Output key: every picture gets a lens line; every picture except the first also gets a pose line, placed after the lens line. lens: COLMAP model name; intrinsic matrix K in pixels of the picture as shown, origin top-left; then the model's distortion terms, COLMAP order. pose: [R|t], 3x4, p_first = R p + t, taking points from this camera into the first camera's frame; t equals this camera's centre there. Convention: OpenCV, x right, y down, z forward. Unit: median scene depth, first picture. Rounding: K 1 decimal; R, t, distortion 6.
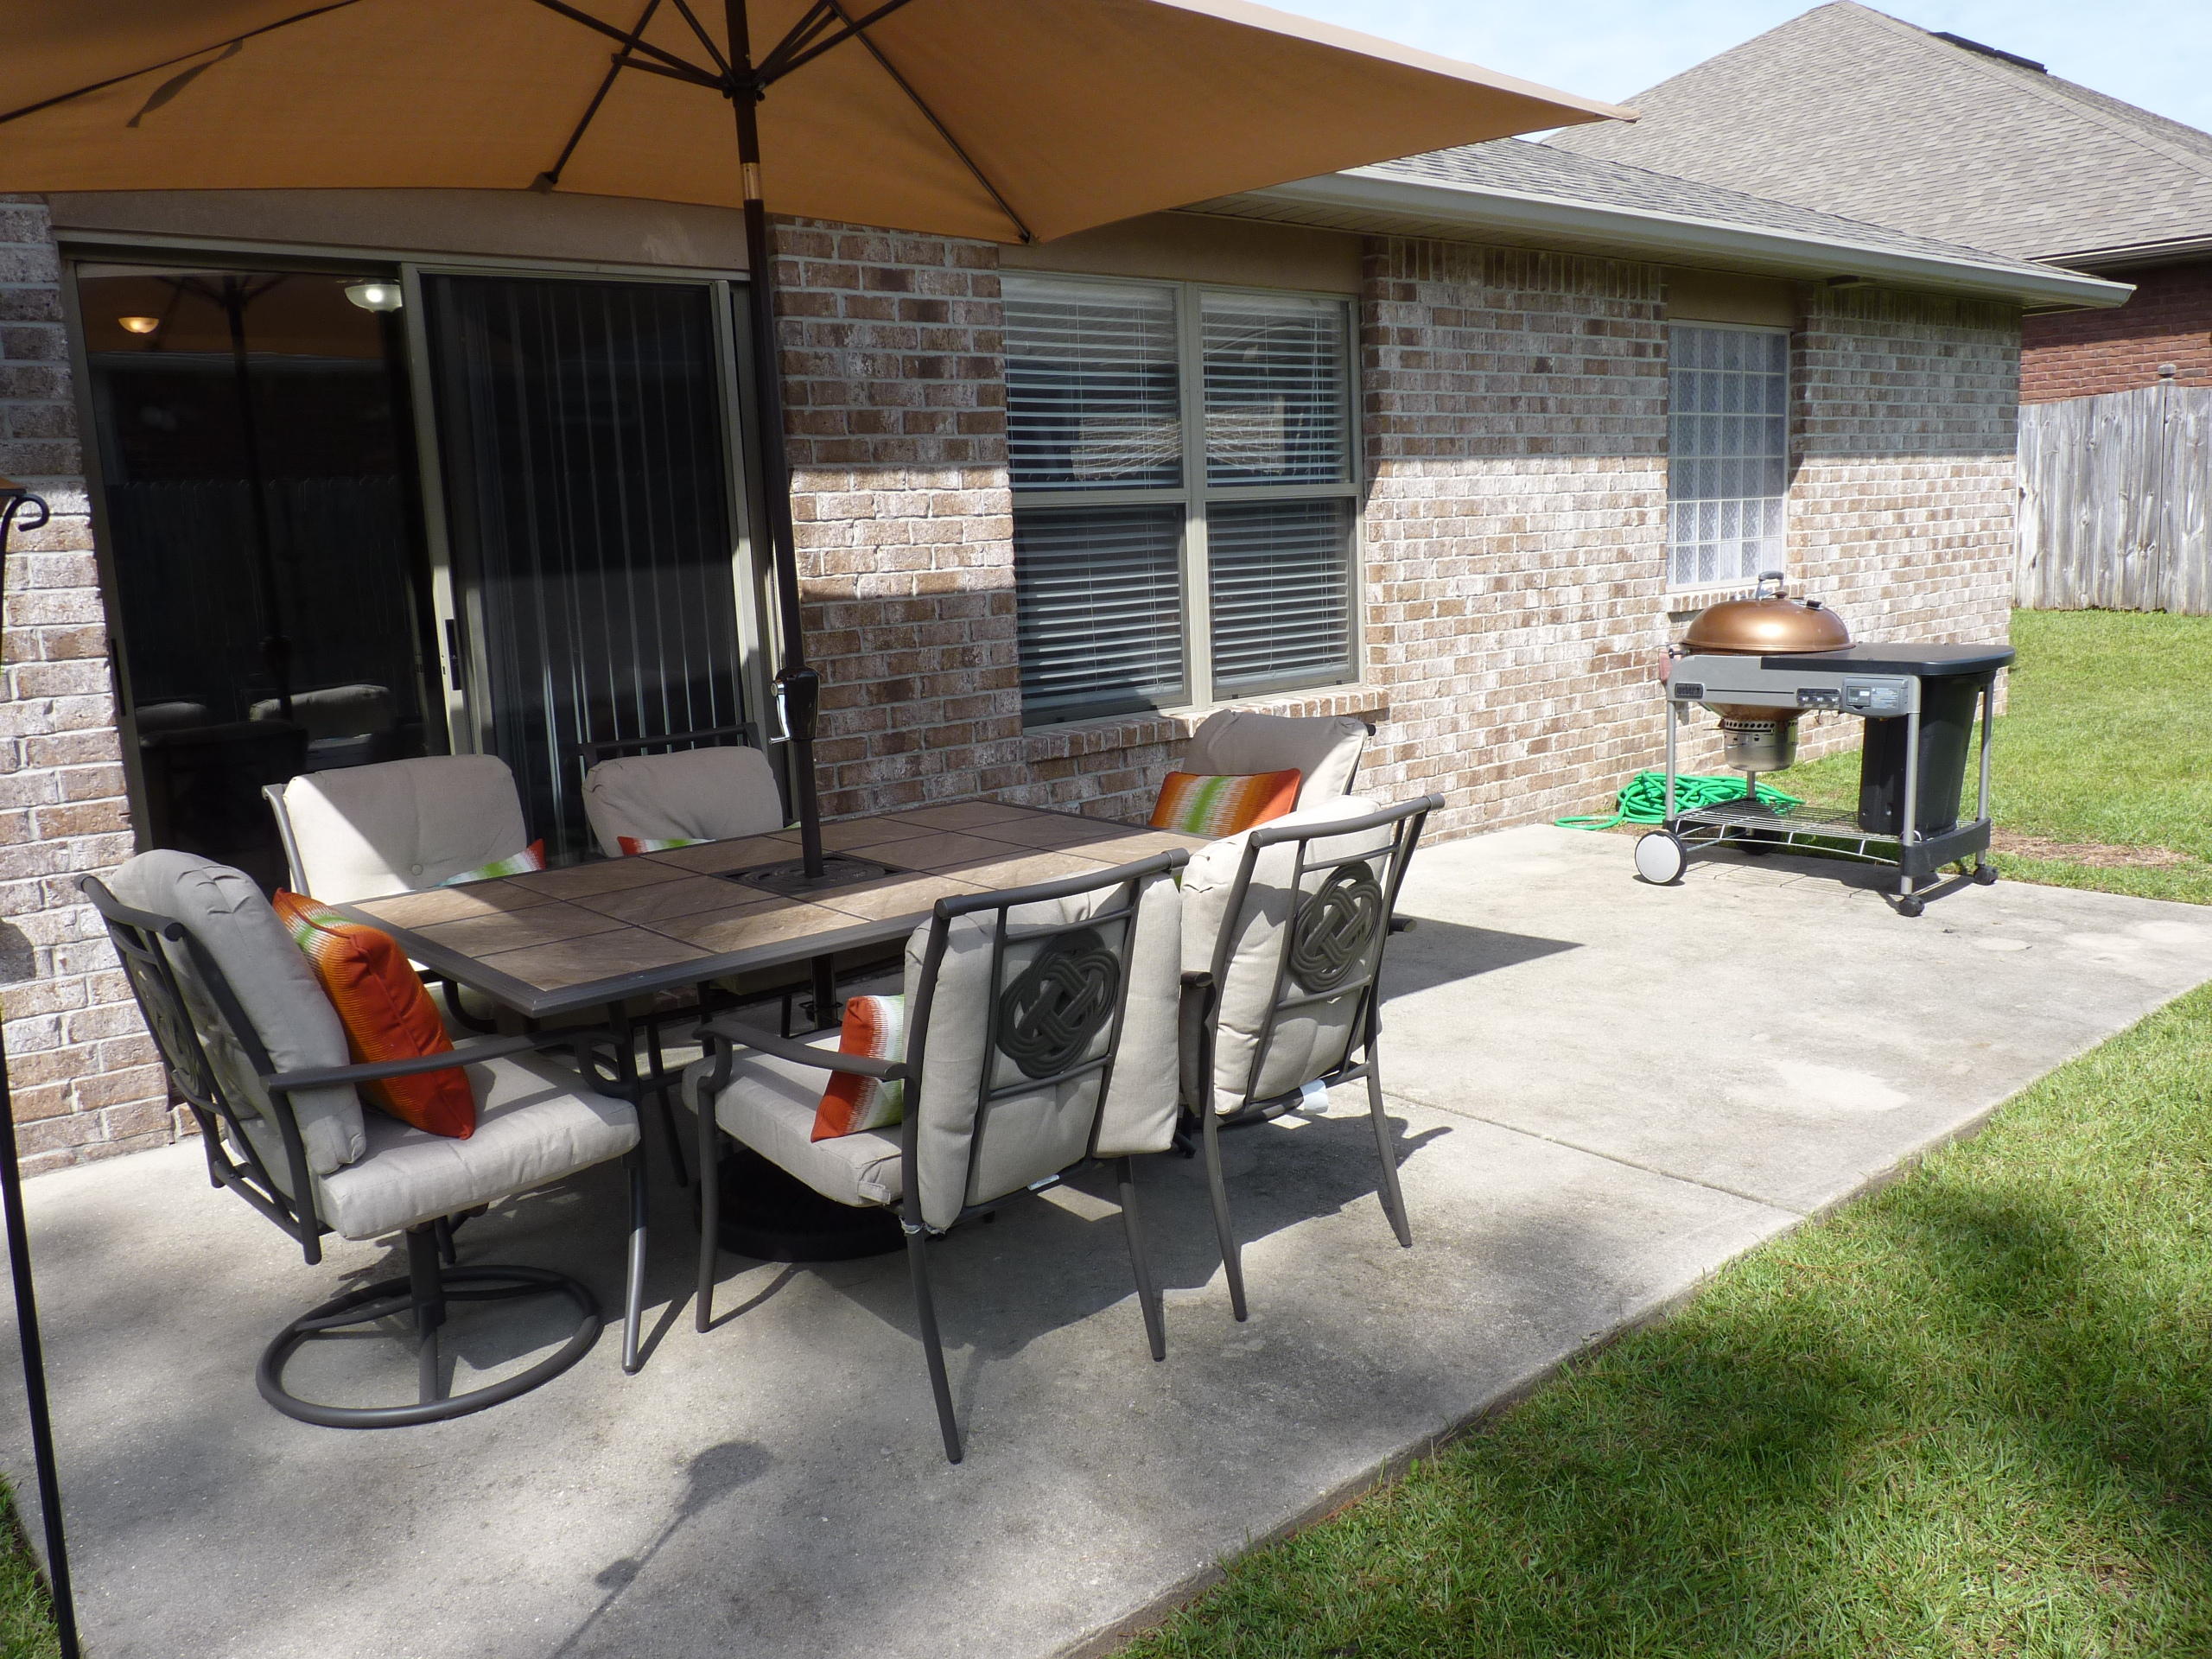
lens RADIAL K [[1780.5, 0, 1093.0], [0, 1780.5, 832.5], [0, 0, 1]] dist [-0.017151, 0.004286]
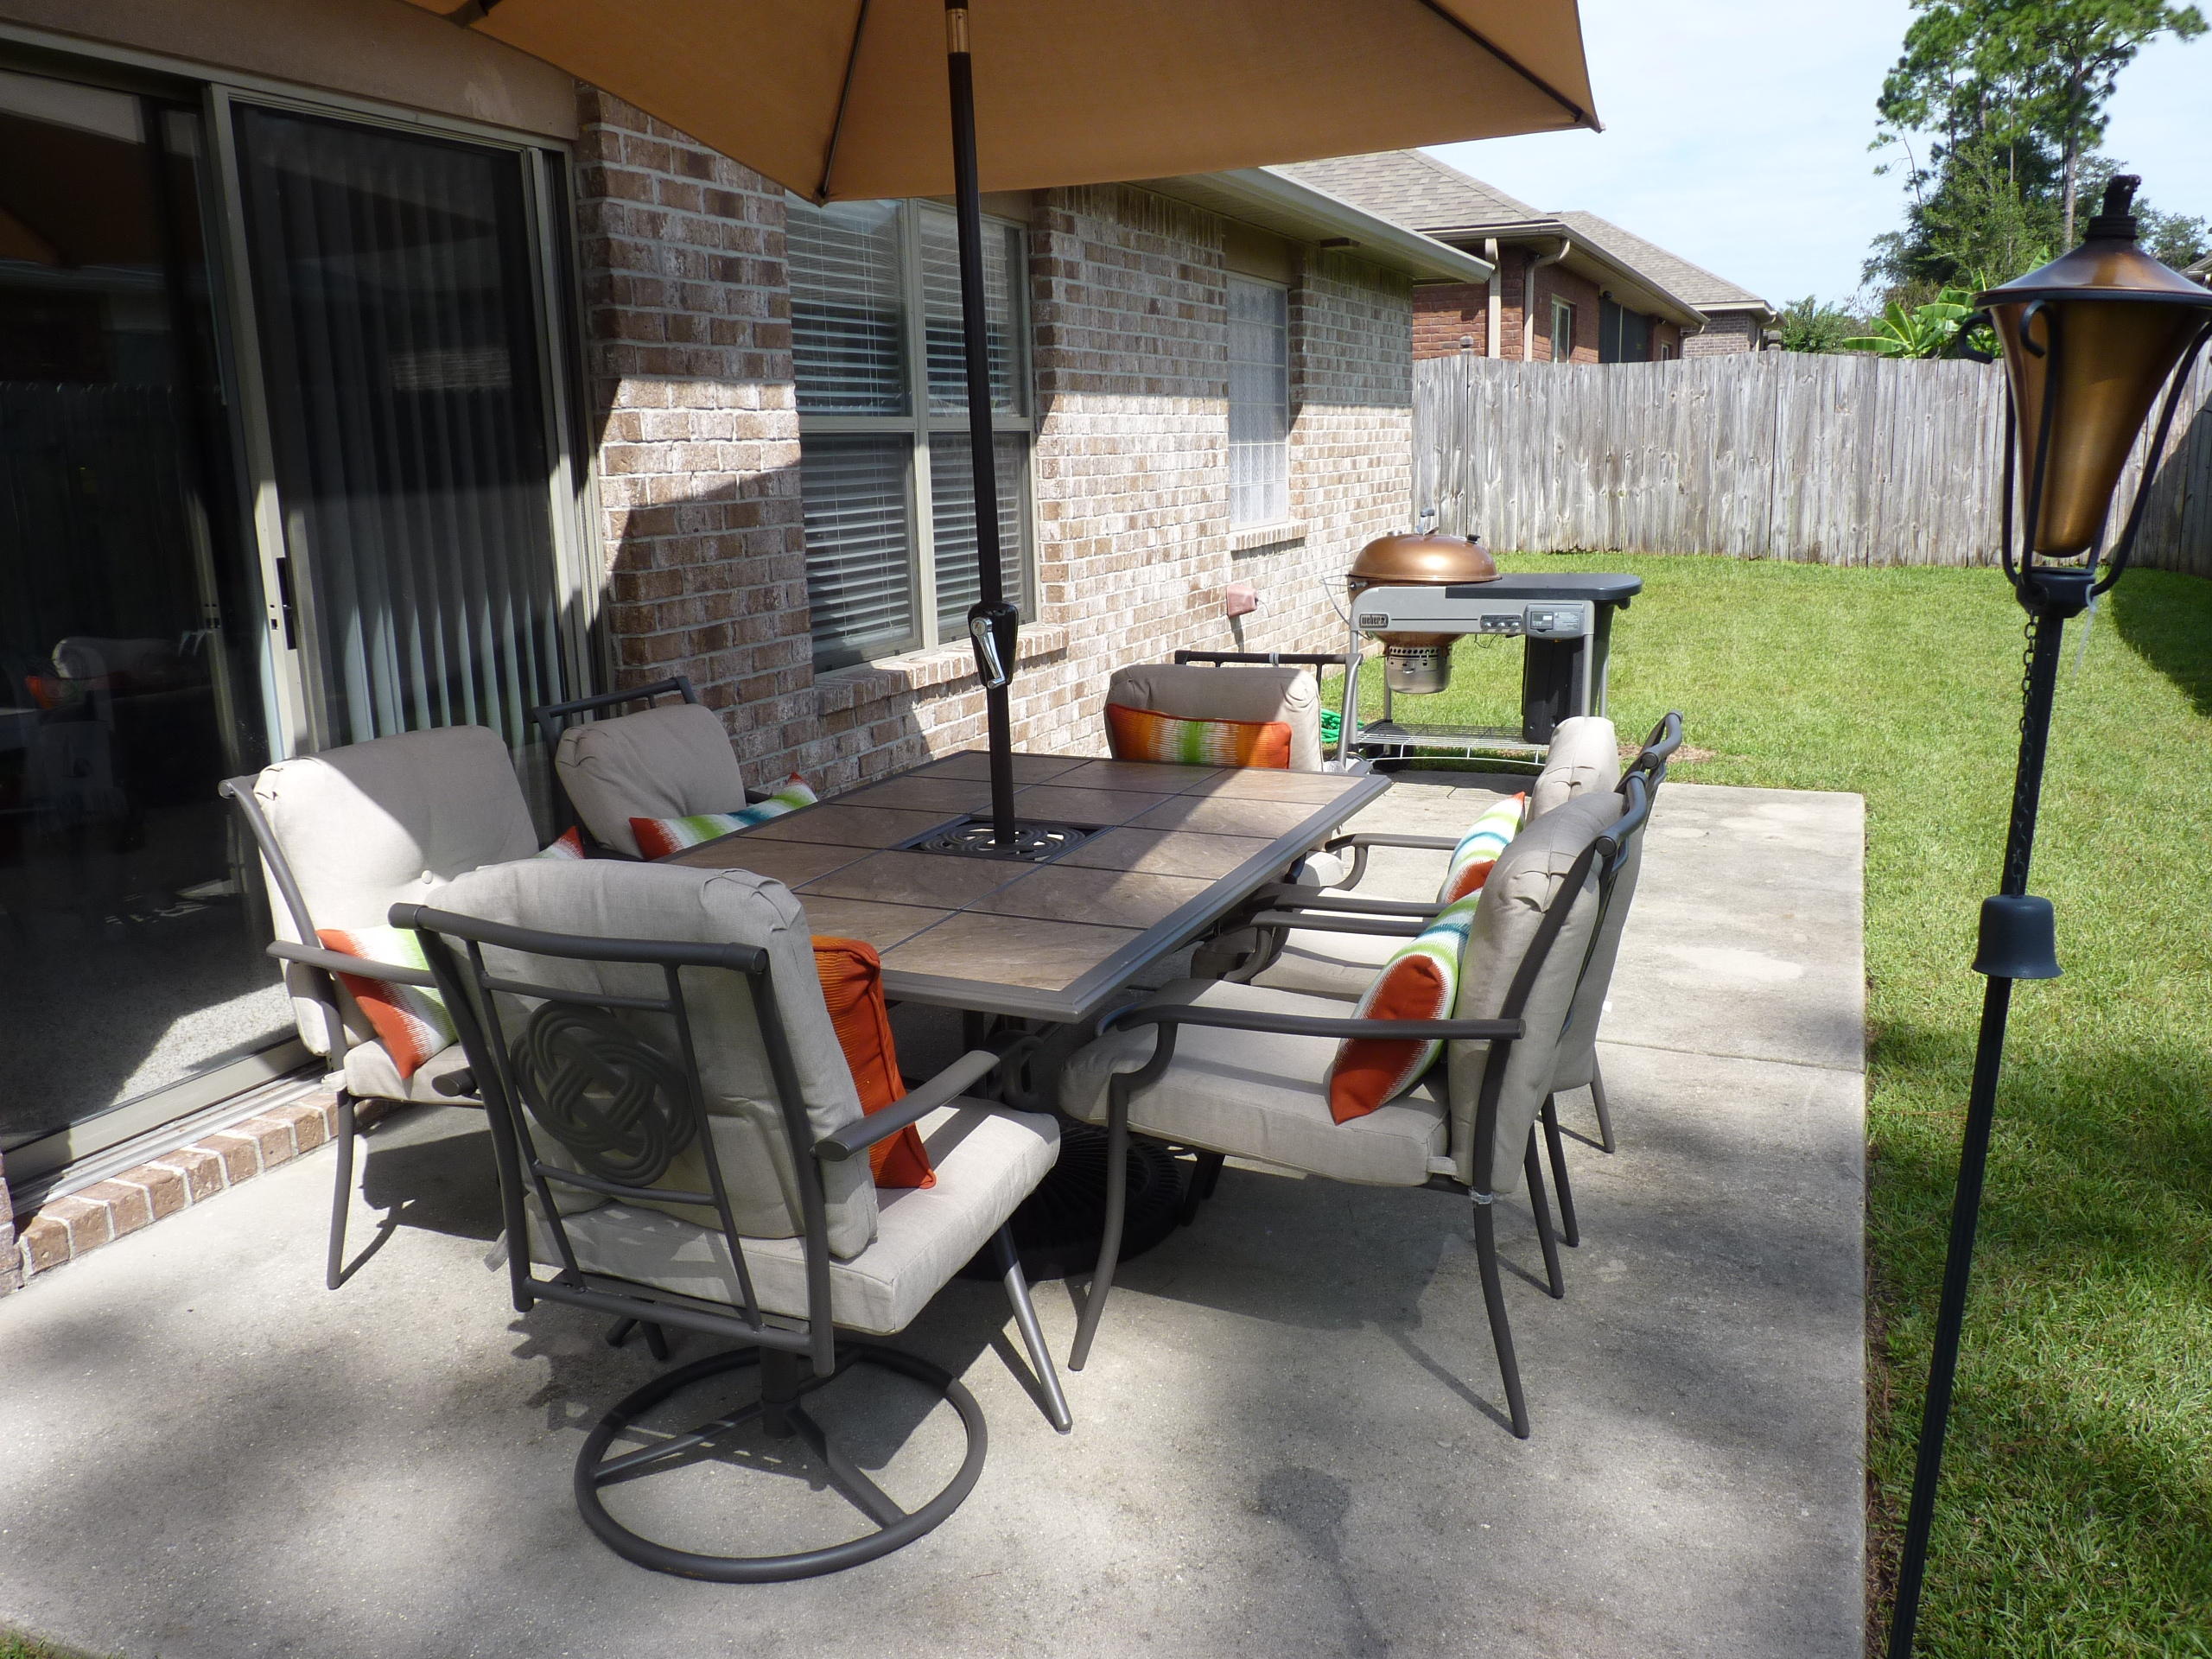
lens RADIAL K [[1780.5, 0, 1093.0], [0, 1780.5, 832.5], [0, 0, 1]] dist [-0.017151, 0.004286]
pose [[0.899868, -0.074274, 0.429792, -0.262697], [0.062792, 0.997190, 0.040859, -0.006632], [-0.431619, -0.009780, 0.902003, 0.101052]]
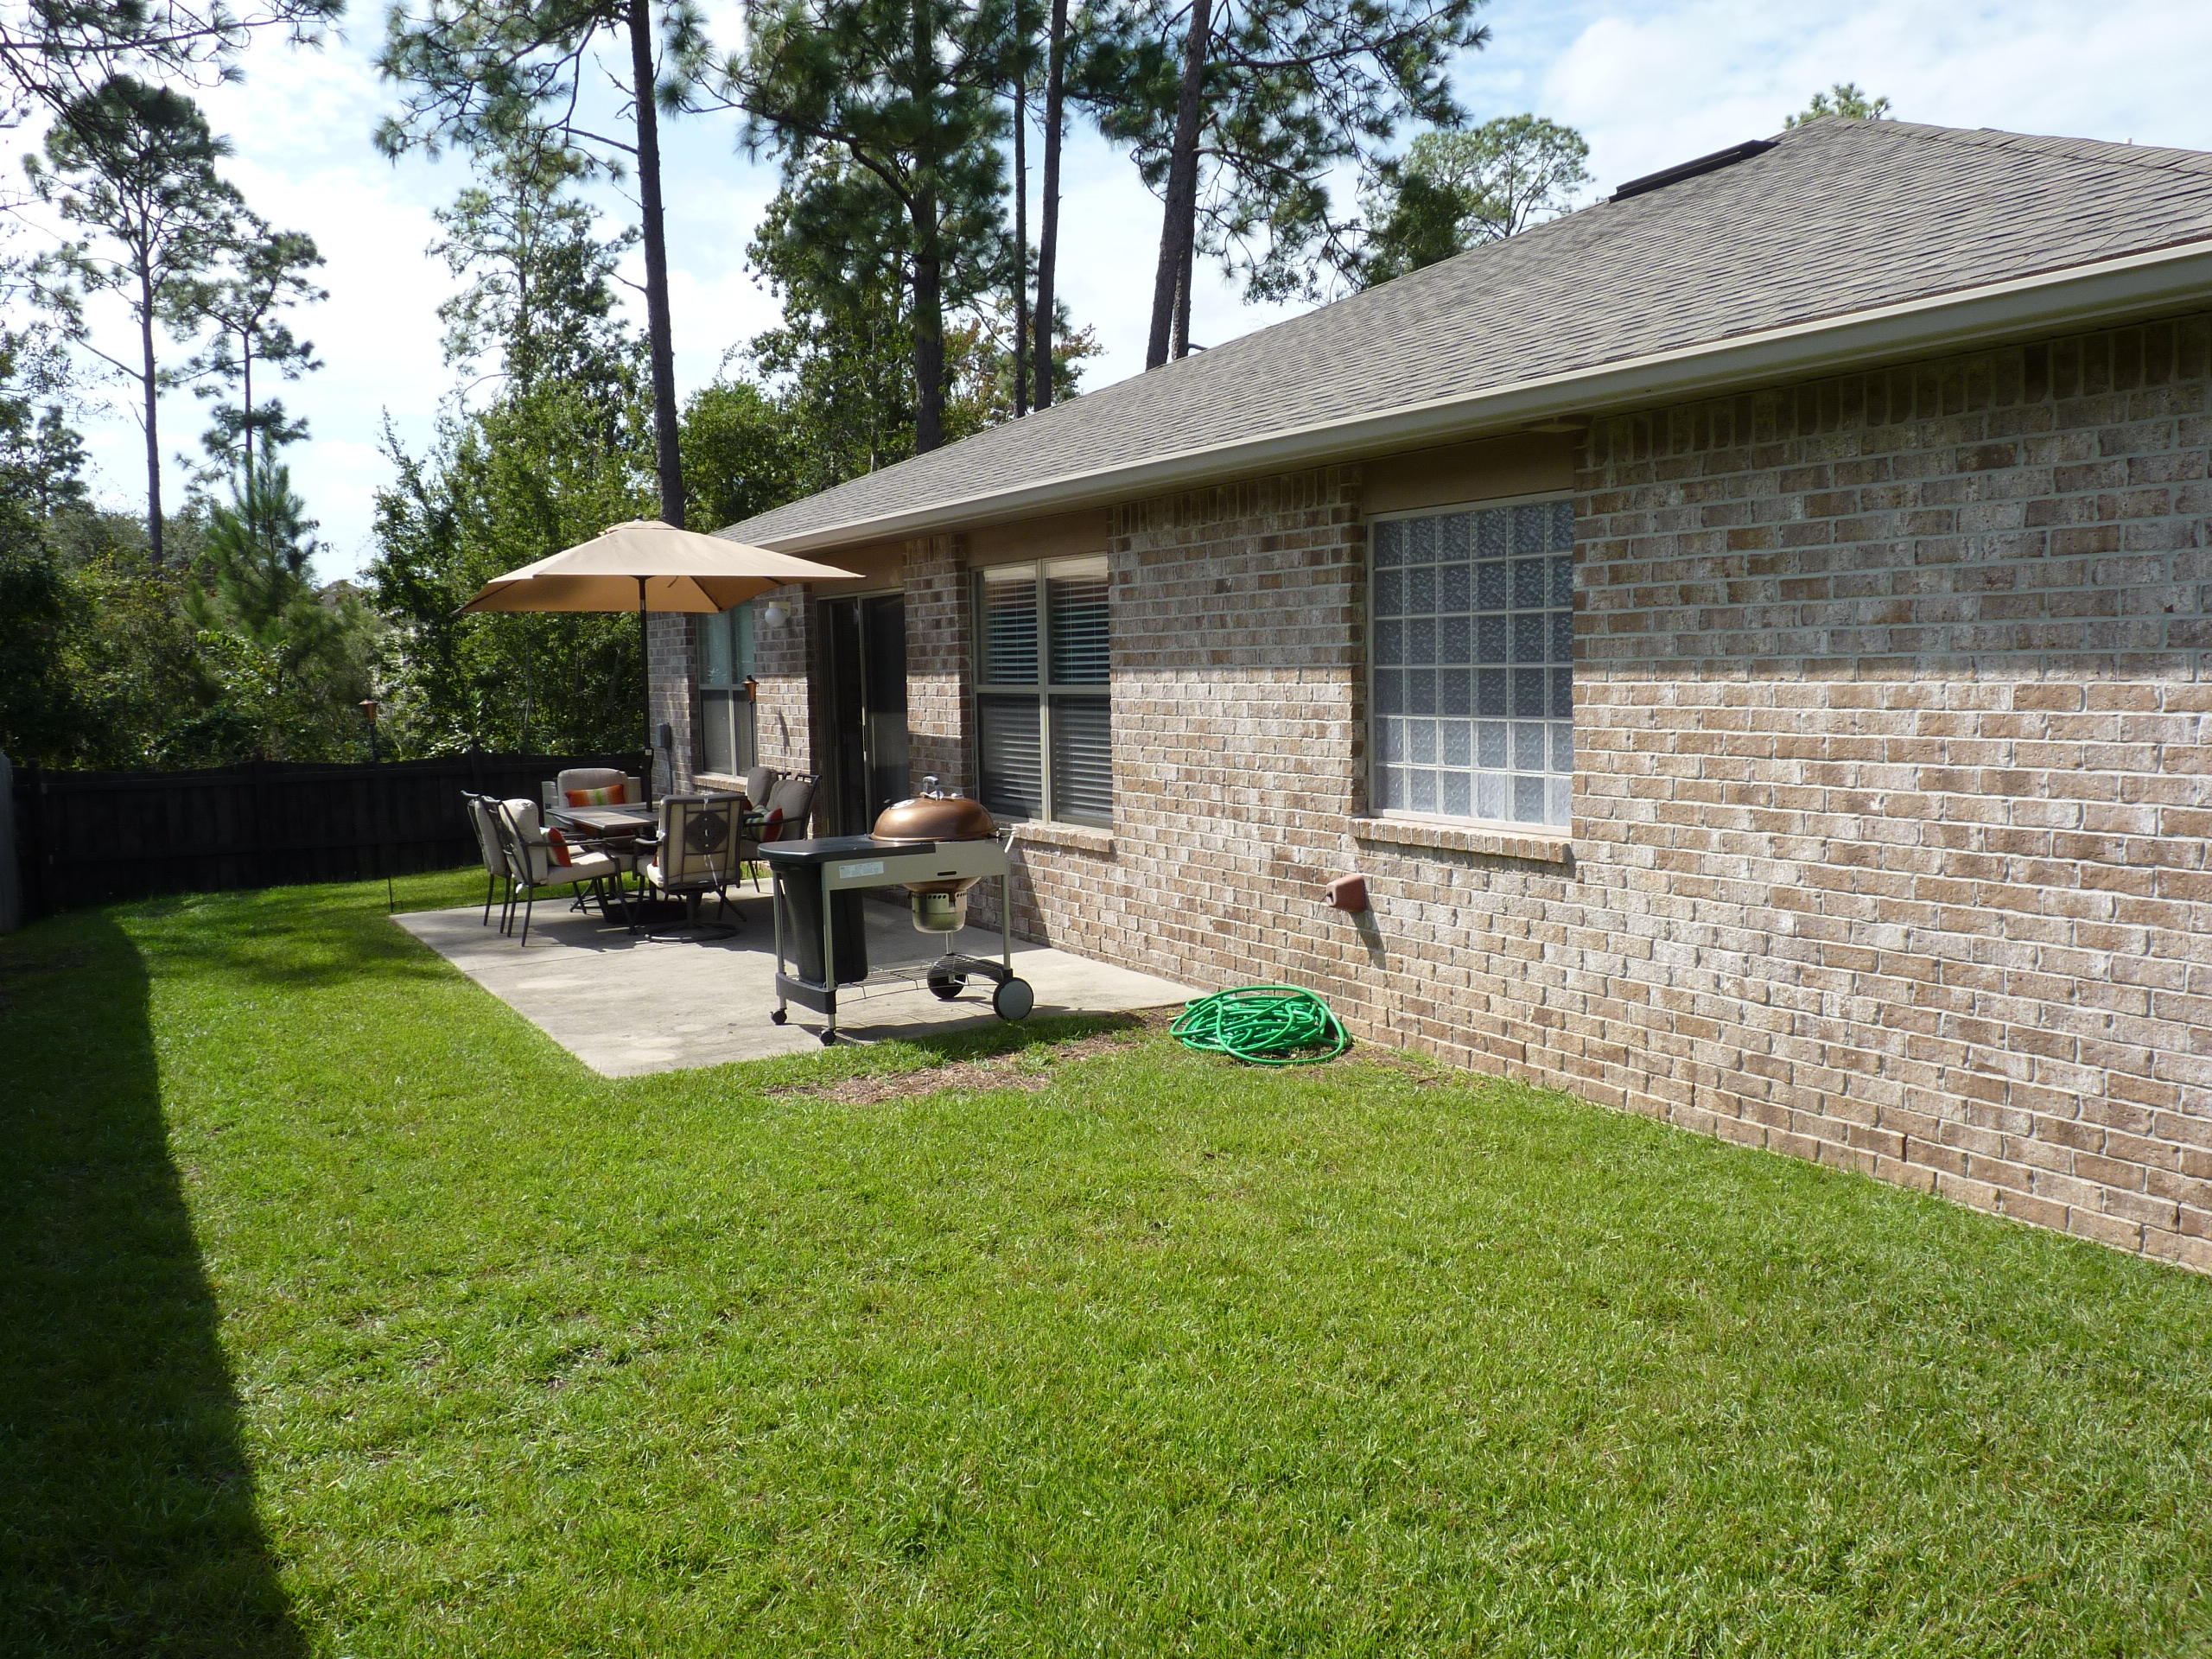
lens RADIAL K [[1780.5, 0, 1093.0], [0, 1780.5, 832.5], [0, 0, 1]] dist [-0.017151, 0.004286]
pose [[-0.203116, 0.143957, -0.968515, 1.502874], [-0.133725, 0.975787, 0.173082, -0.323517], [0.969980, 0.164671, -0.178947, 1.259132]]
